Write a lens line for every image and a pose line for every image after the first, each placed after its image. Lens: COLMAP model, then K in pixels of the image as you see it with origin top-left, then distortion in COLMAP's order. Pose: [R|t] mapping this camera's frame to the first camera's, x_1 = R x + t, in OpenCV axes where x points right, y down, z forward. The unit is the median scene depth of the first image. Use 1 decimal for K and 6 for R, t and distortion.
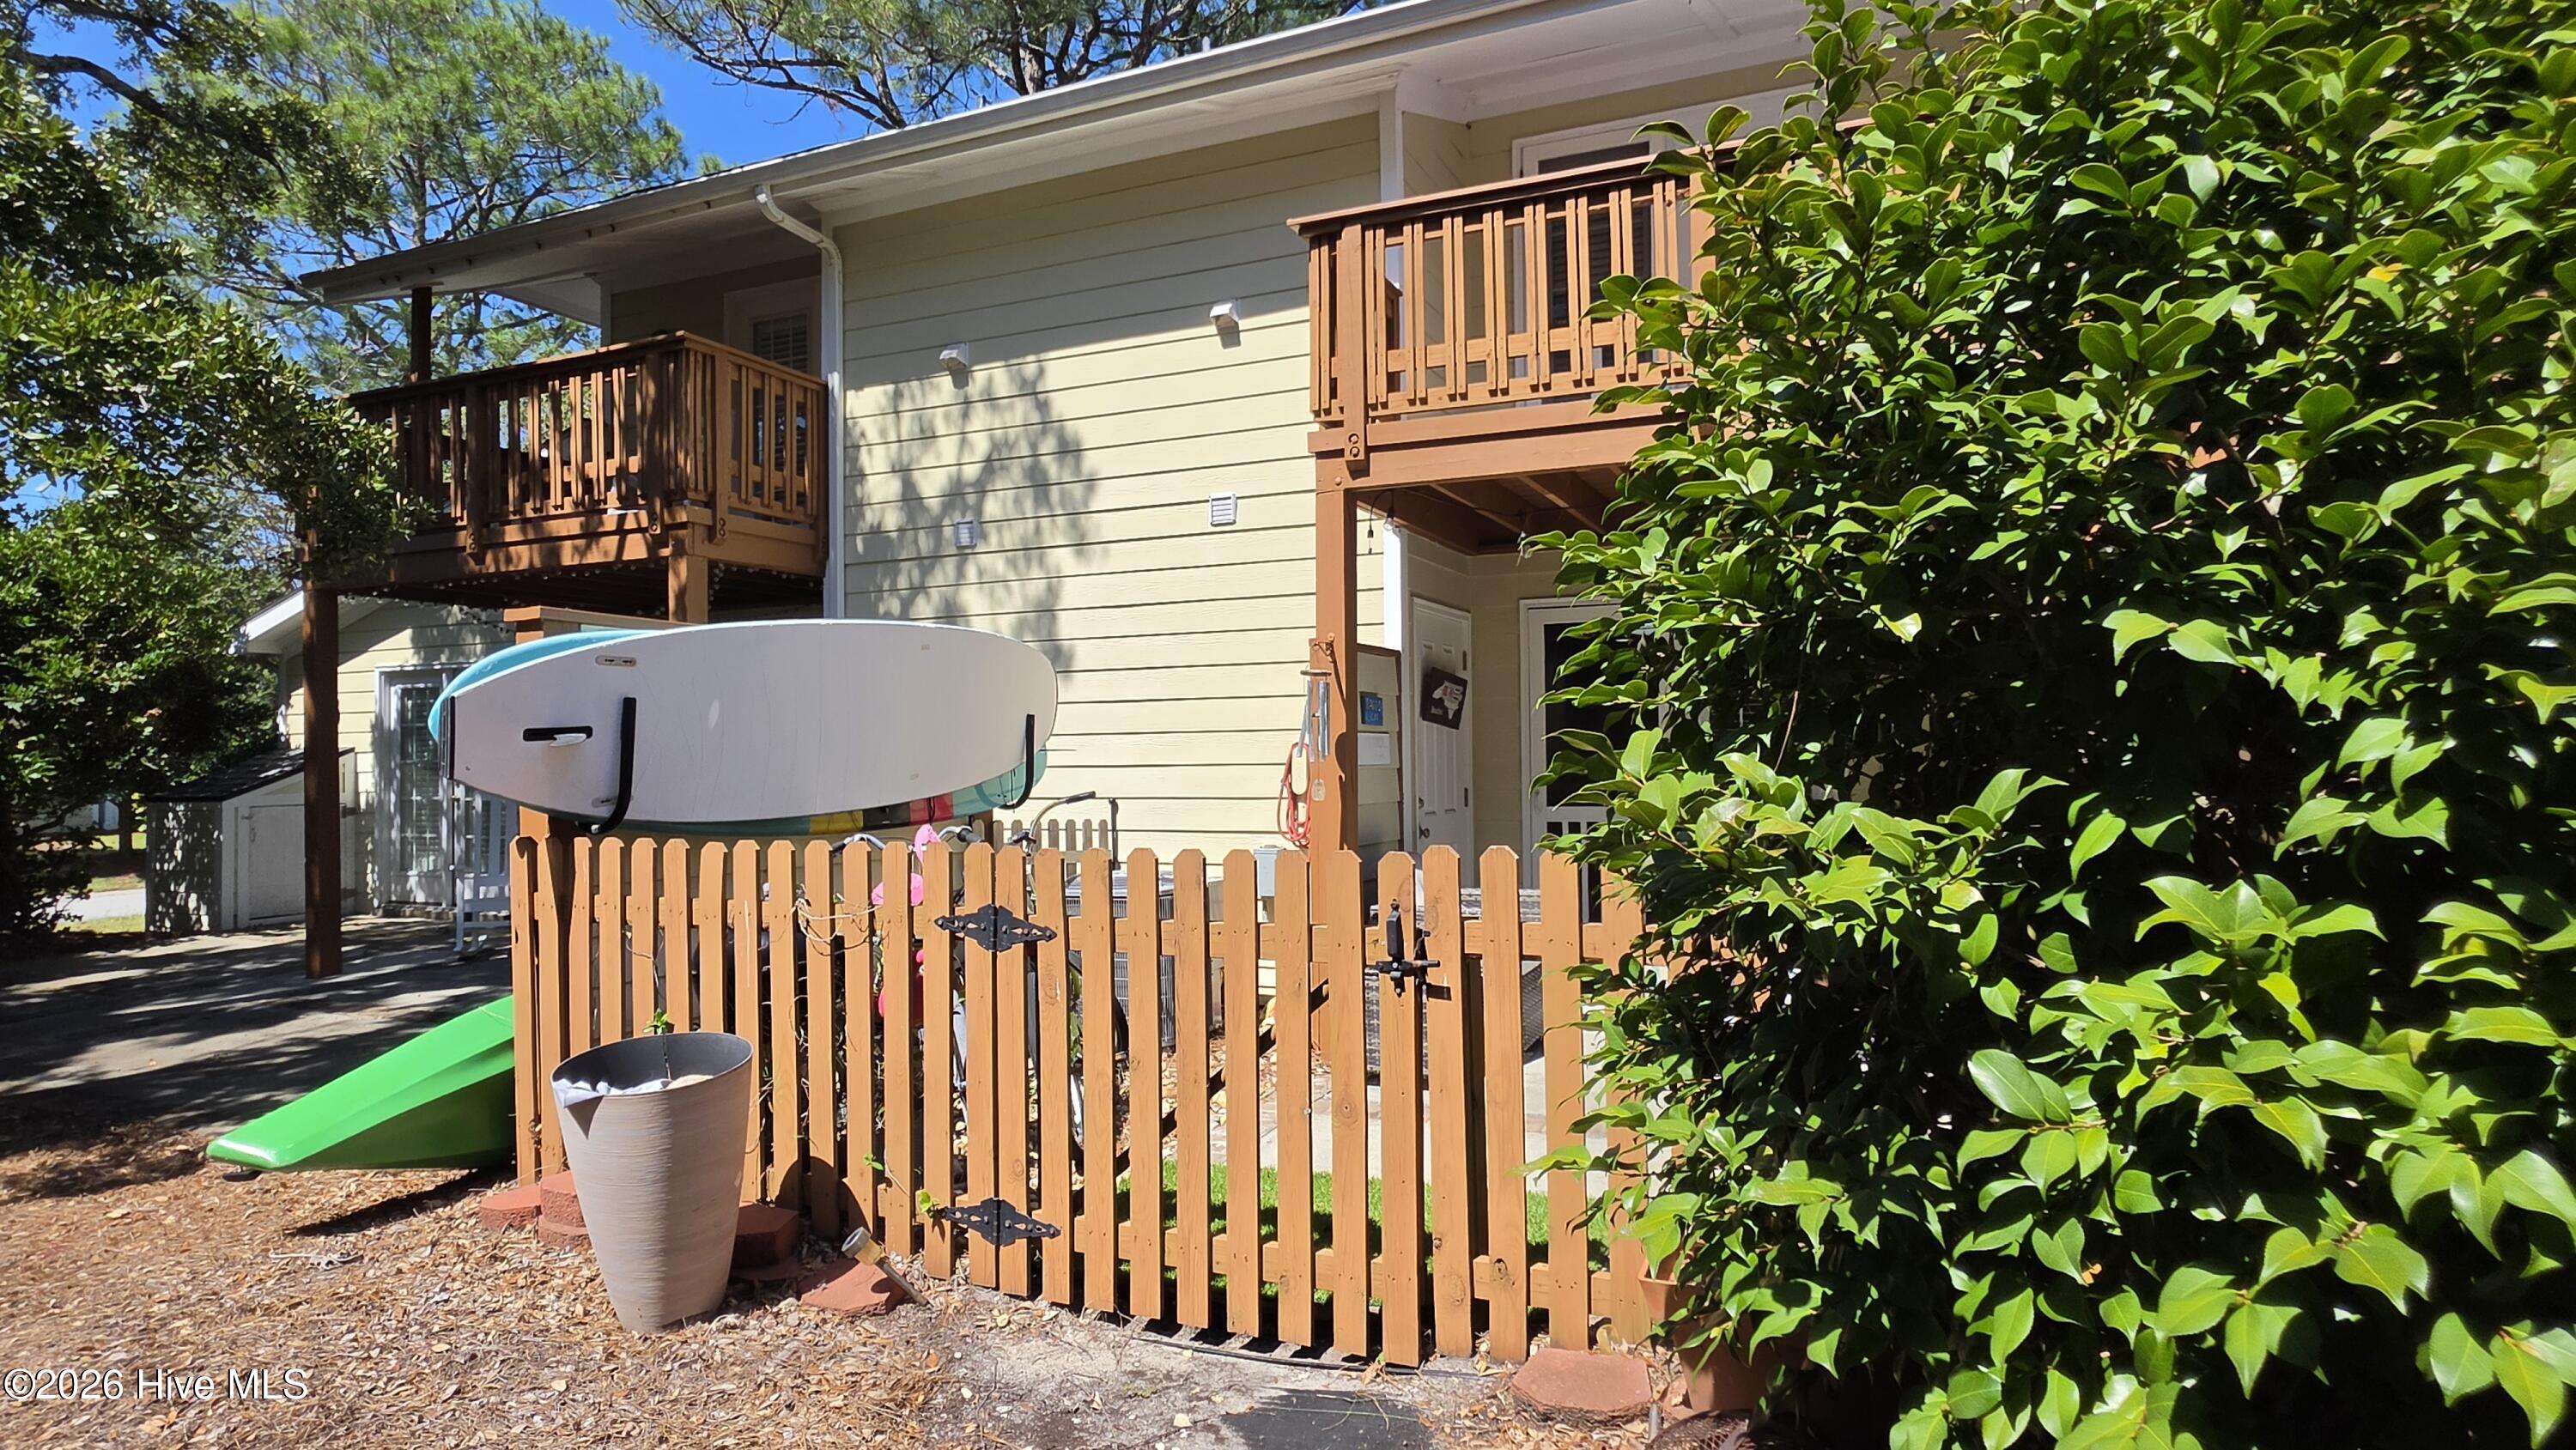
lens RADIAL K [[1415.9, 0, 1293.8], [0, 1415.9, 723.2], [0, 0, 1]] dist [-0.005513, -0.000768]
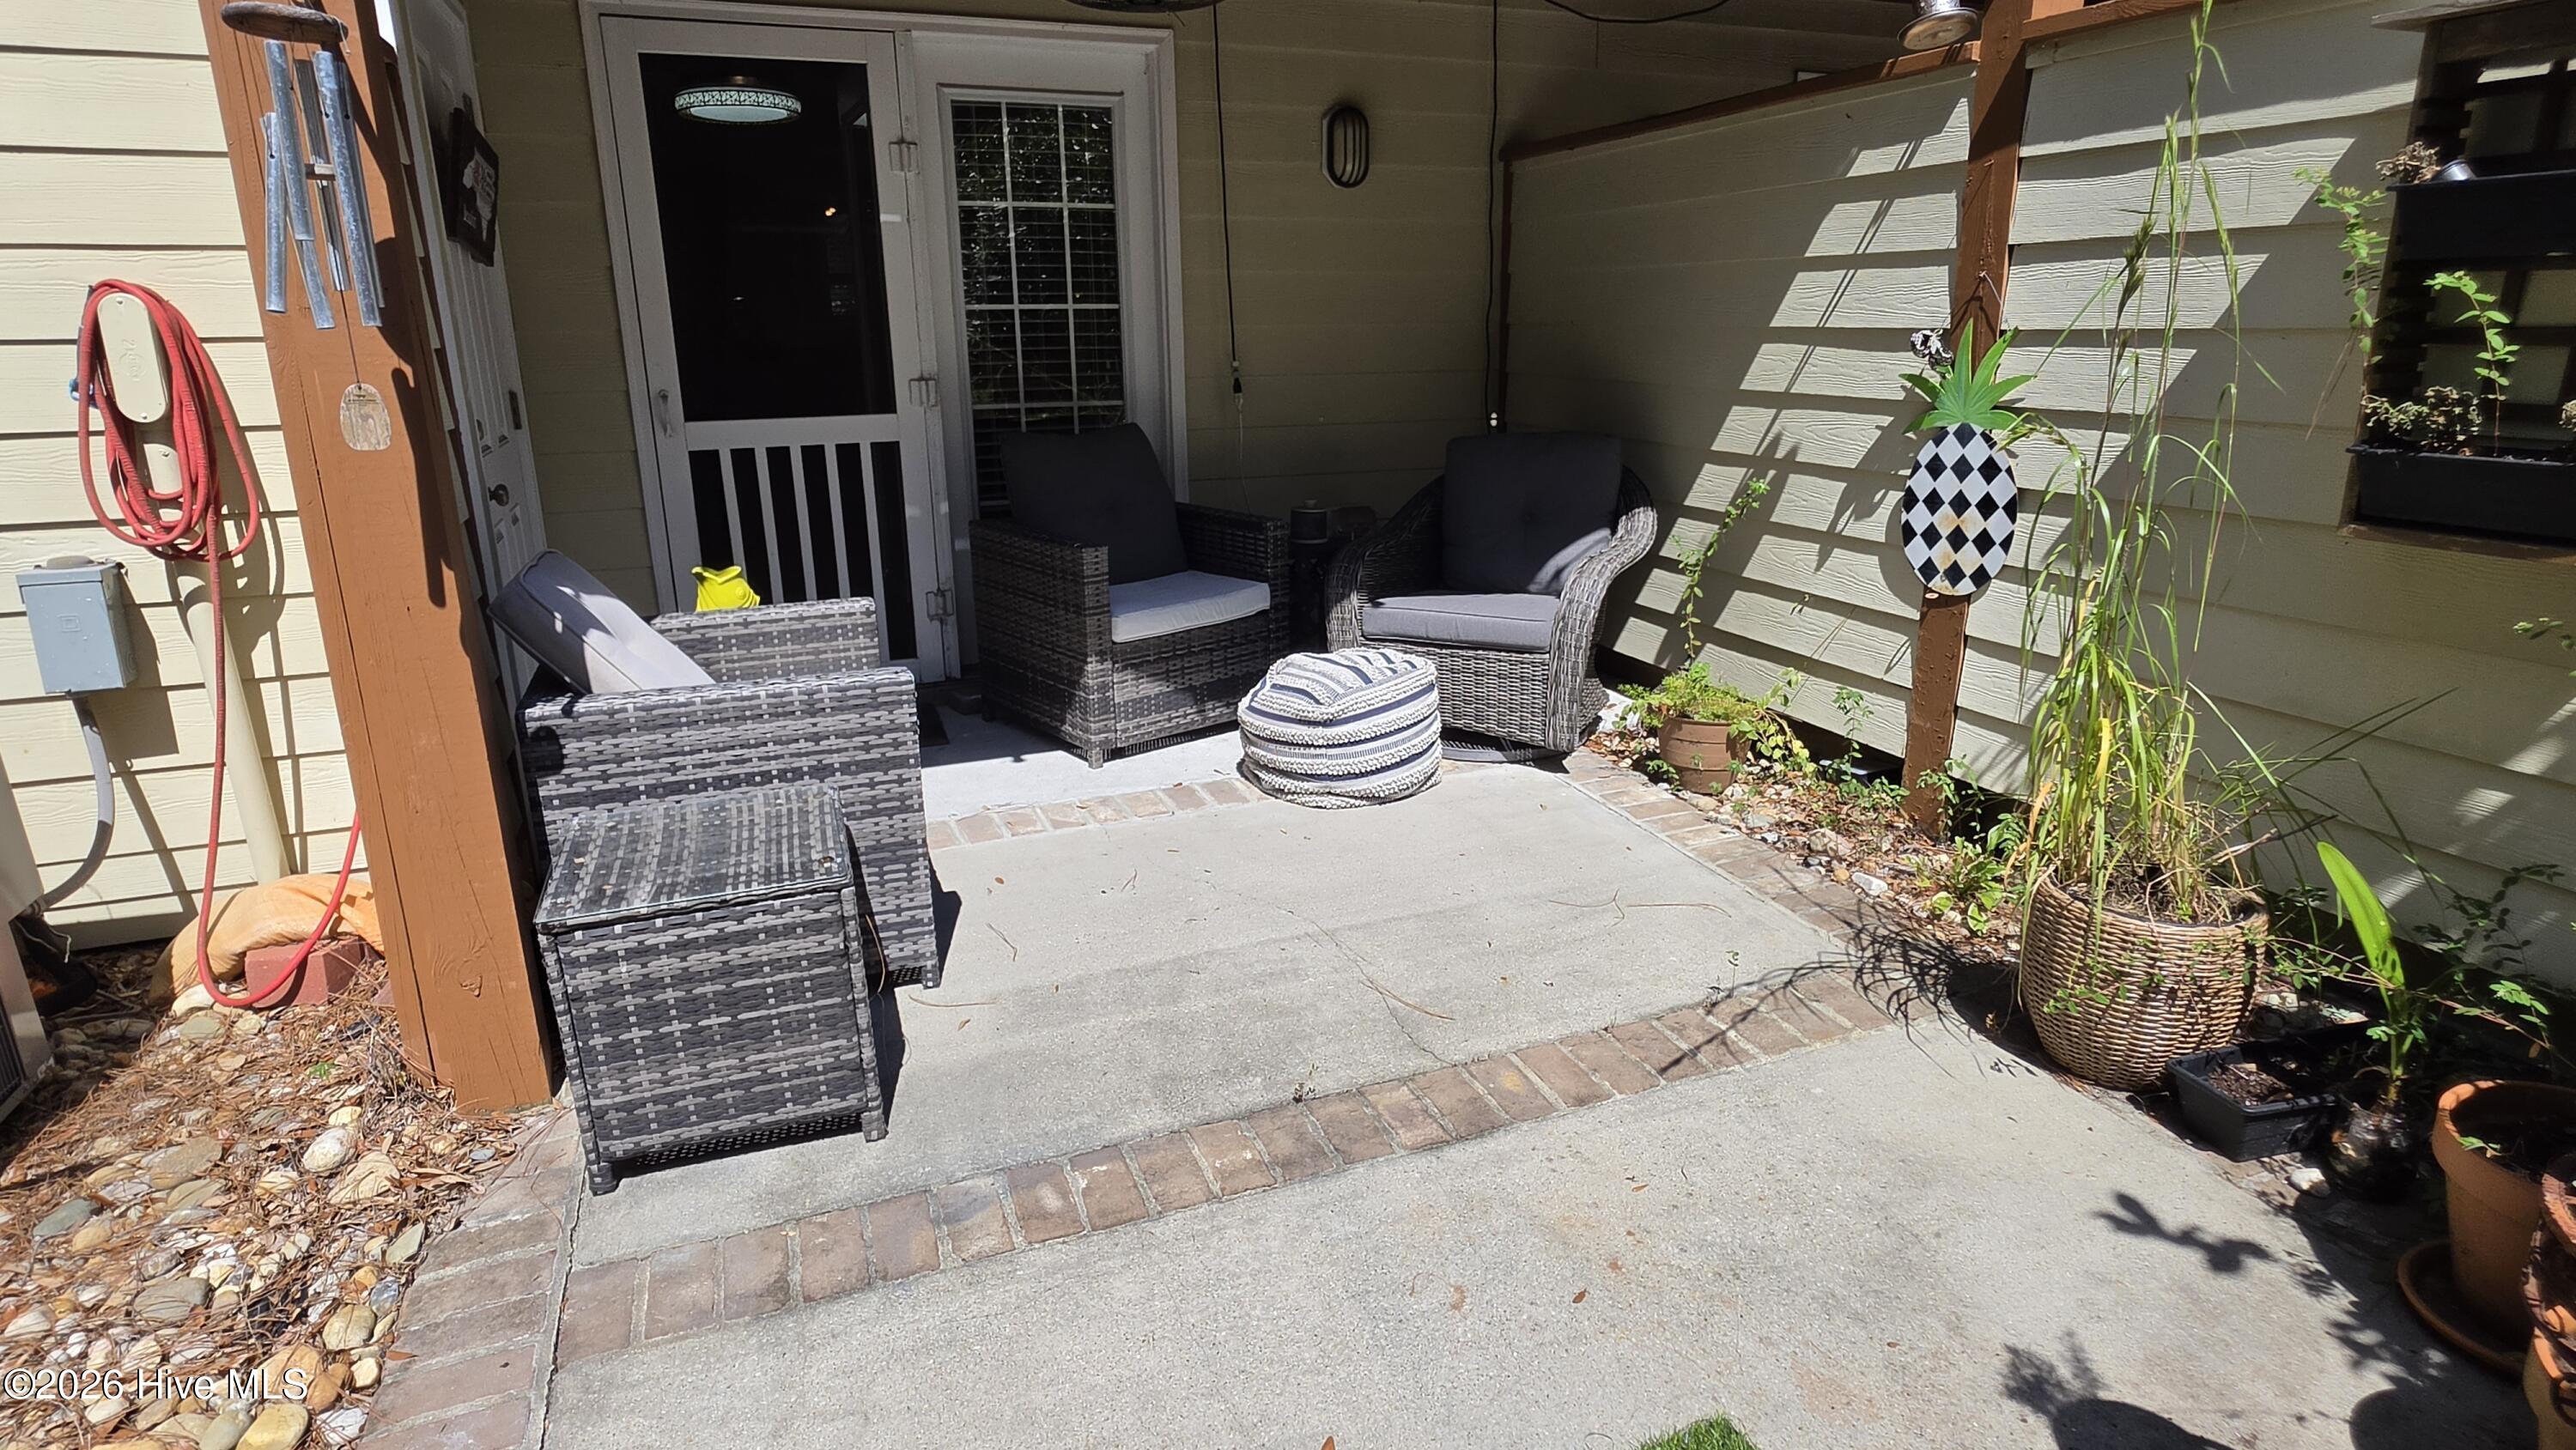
lens RADIAL K [[1429.7, 0, 1288.0], [0, 1429.7, 725.0], [0, 0, 1]] dist [0.002806, 0.001172]
pose [[0.701224, -0.189257, 0.687362, -0.055587], [-0.014174, 0.960231, 0.278848, 0.014714], [-0.712800, -0.205278, 0.670654, 0.453541]]
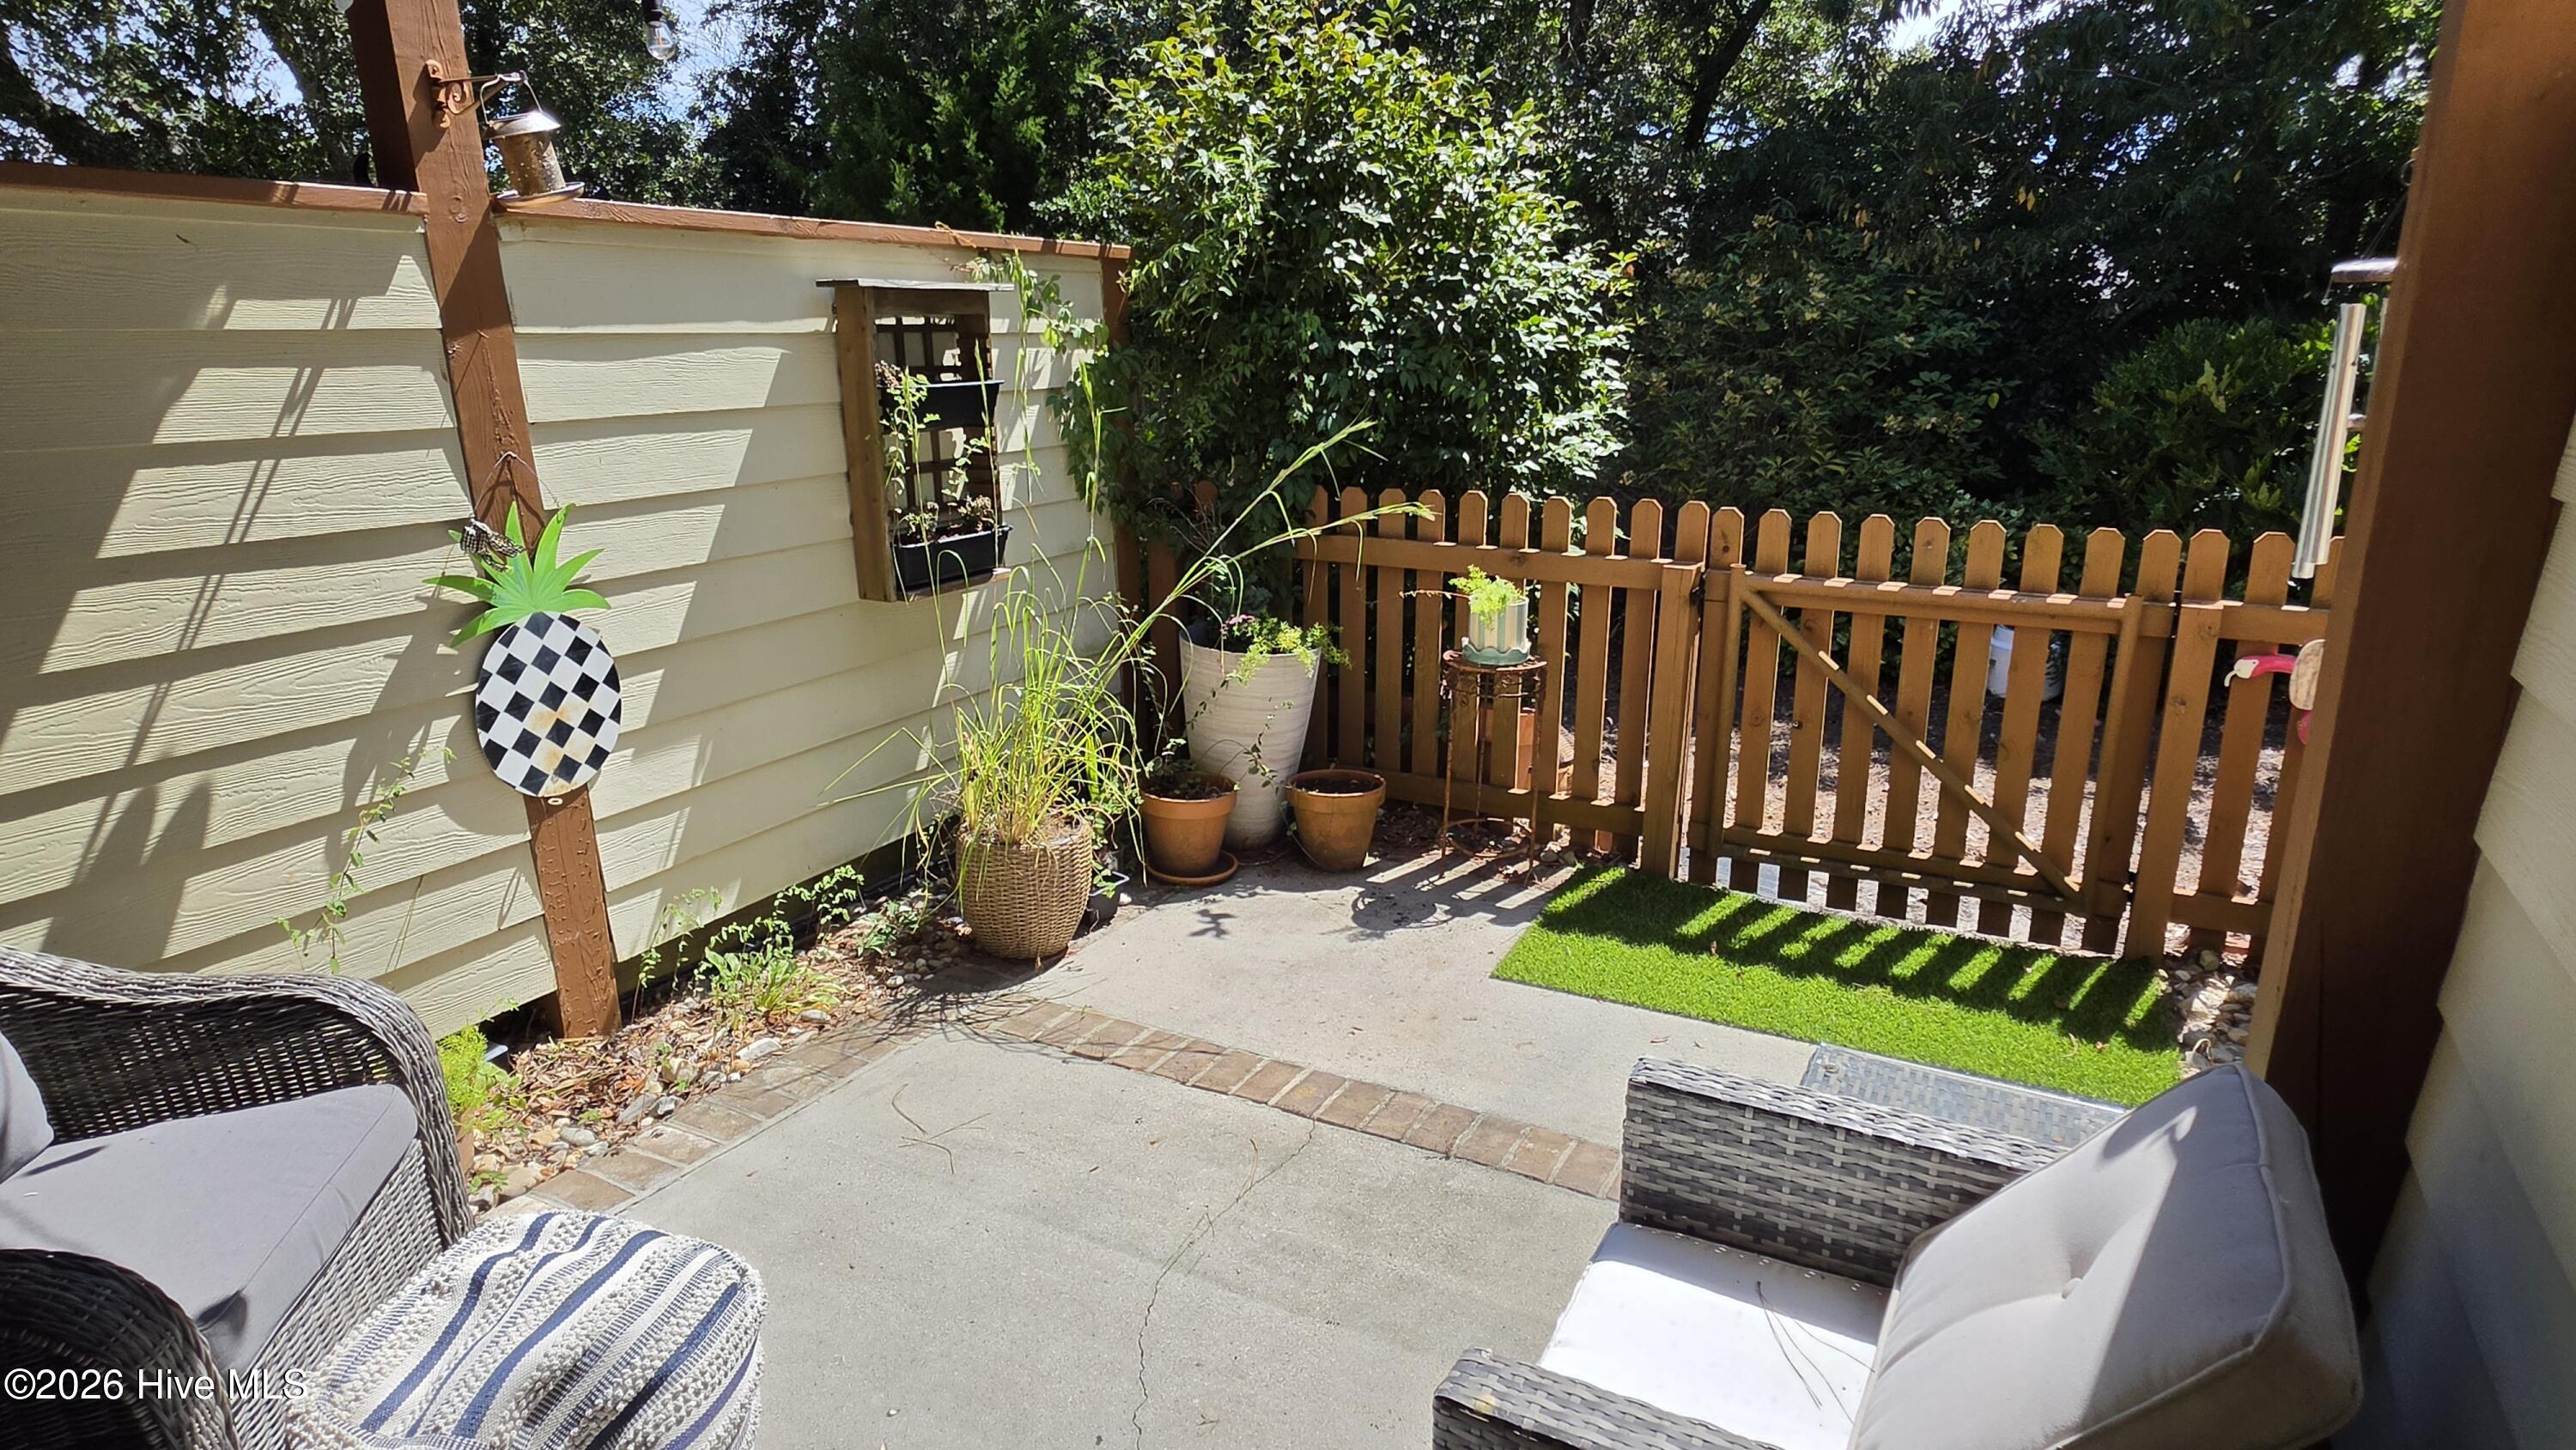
lens RADIAL K [[1415.9, 0, 1293.8], [0, 1415.9, 723.2], [0, 0, 1]] dist [-0.005513, -0.000768]
pose [[-0.997802, 0.000743, 0.066259, 0.163685], [0.016954, 0.969516, 0.244439, -0.016797], [-0.064057, 0.245025, -0.967398, 0.976738]]
